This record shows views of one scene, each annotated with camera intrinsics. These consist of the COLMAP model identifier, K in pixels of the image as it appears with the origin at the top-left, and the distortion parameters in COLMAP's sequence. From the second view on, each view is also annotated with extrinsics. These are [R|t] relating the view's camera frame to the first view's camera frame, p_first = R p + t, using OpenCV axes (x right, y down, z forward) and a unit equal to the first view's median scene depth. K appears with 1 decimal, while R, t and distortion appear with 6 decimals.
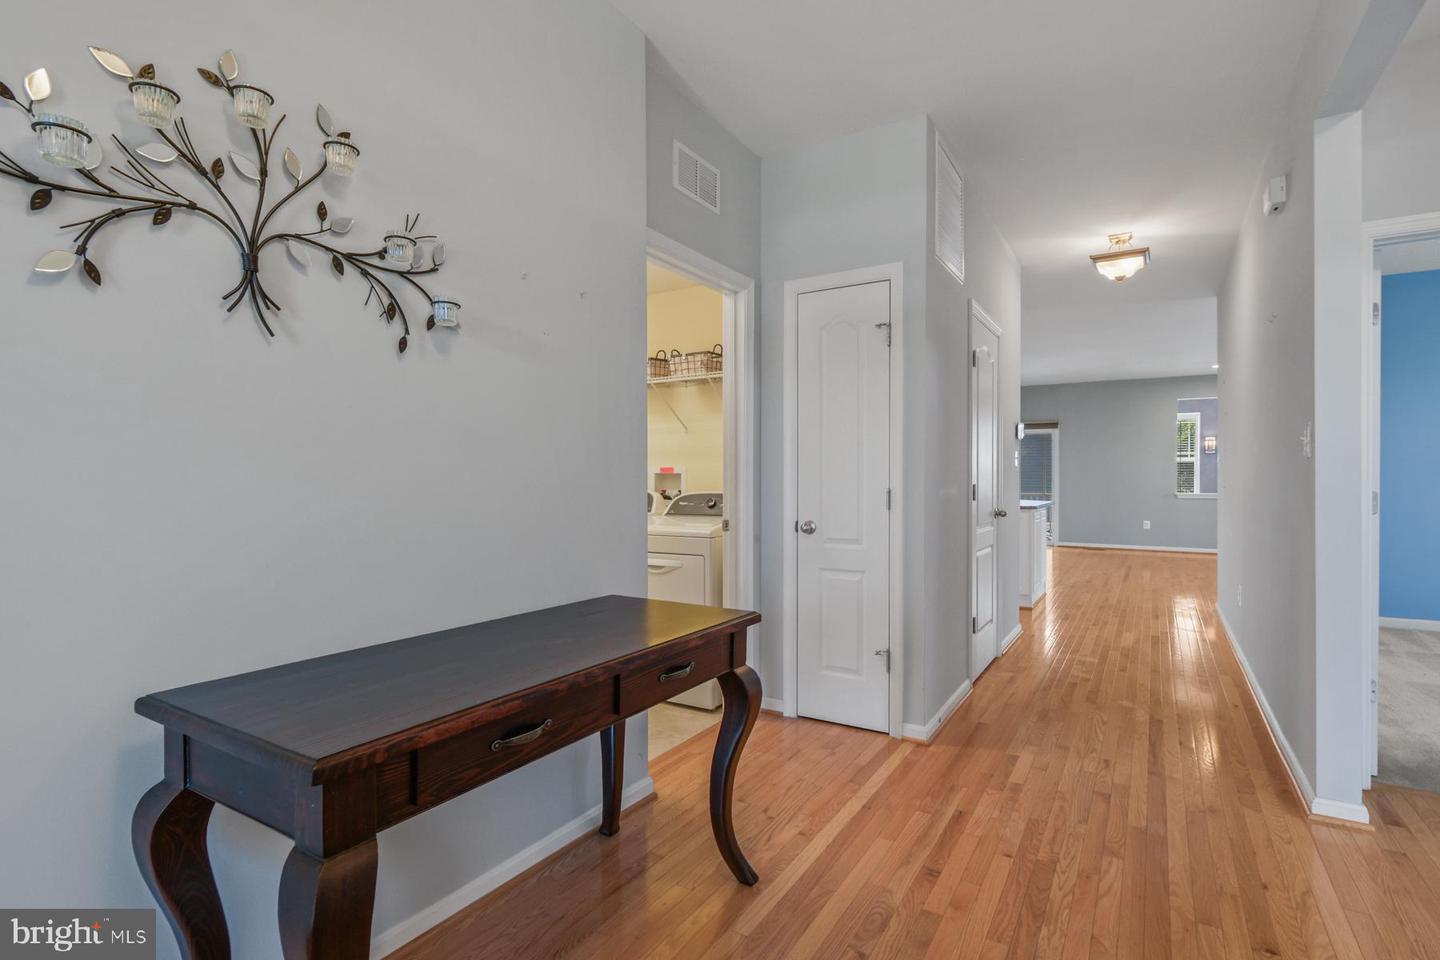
lens RADIAL K [[702.1, 0, 717.5], [0, 702.1, 484.1], [0, 0, 1]] dist [0.004616, -0.001548]
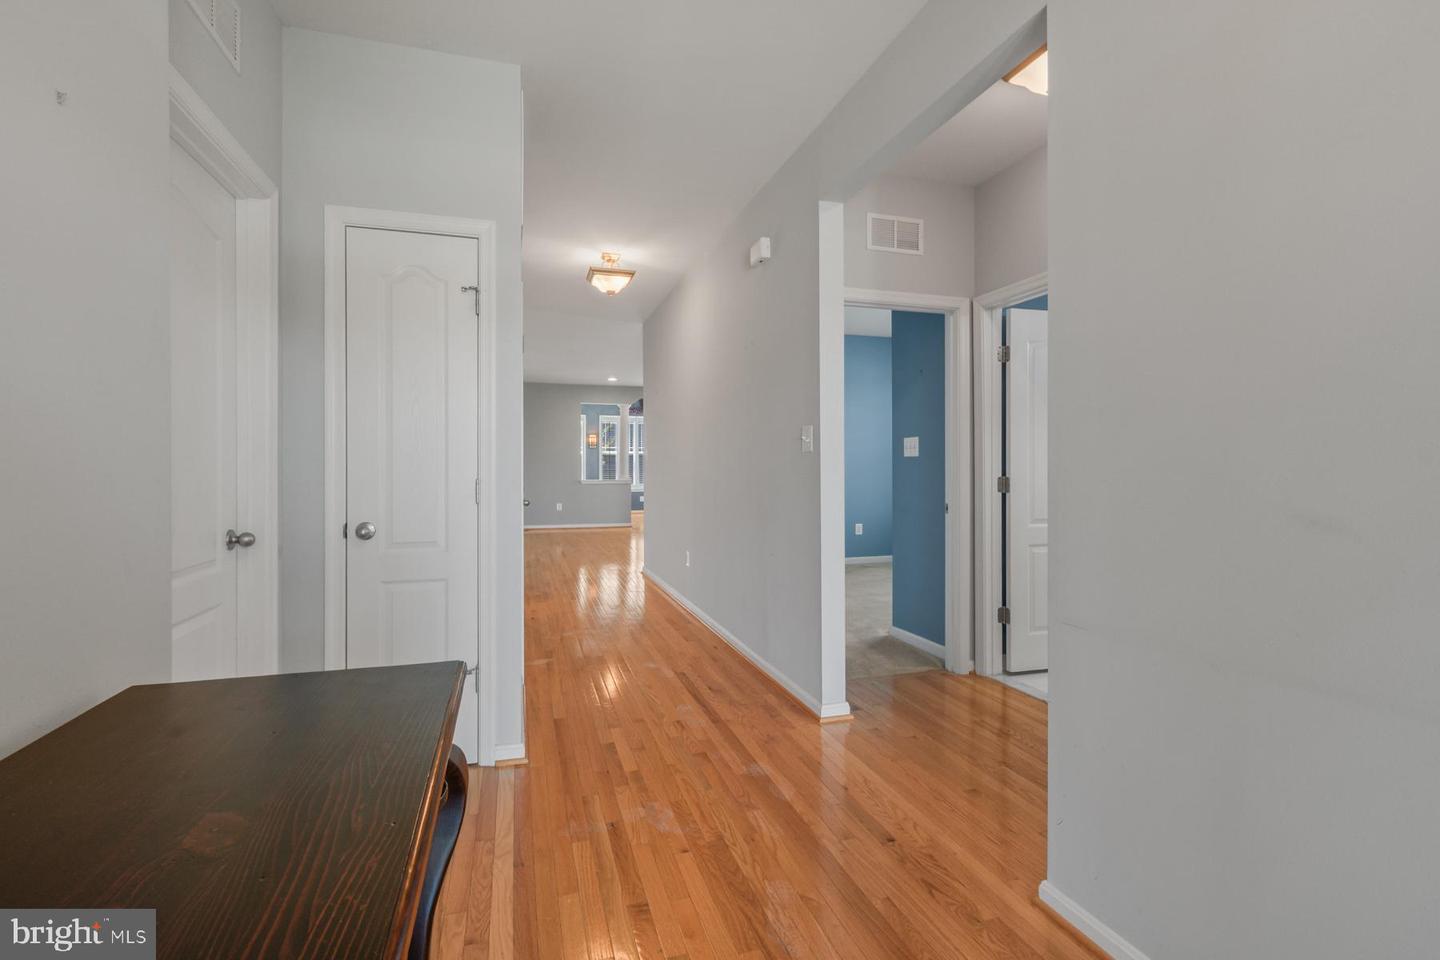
lens RADIAL K [[655.1, 0, 718.3], [0, 655.1, 470.8], [0, 0, 1]] dist [0.001409, -0.001182]
pose [[0.656787, -0.003411, 0.754068, -0.199647], [0.006180, 0.999981, -0.000860, -0.002055], [-0.754050, 0.005225, 0.656796, 0.293267]]
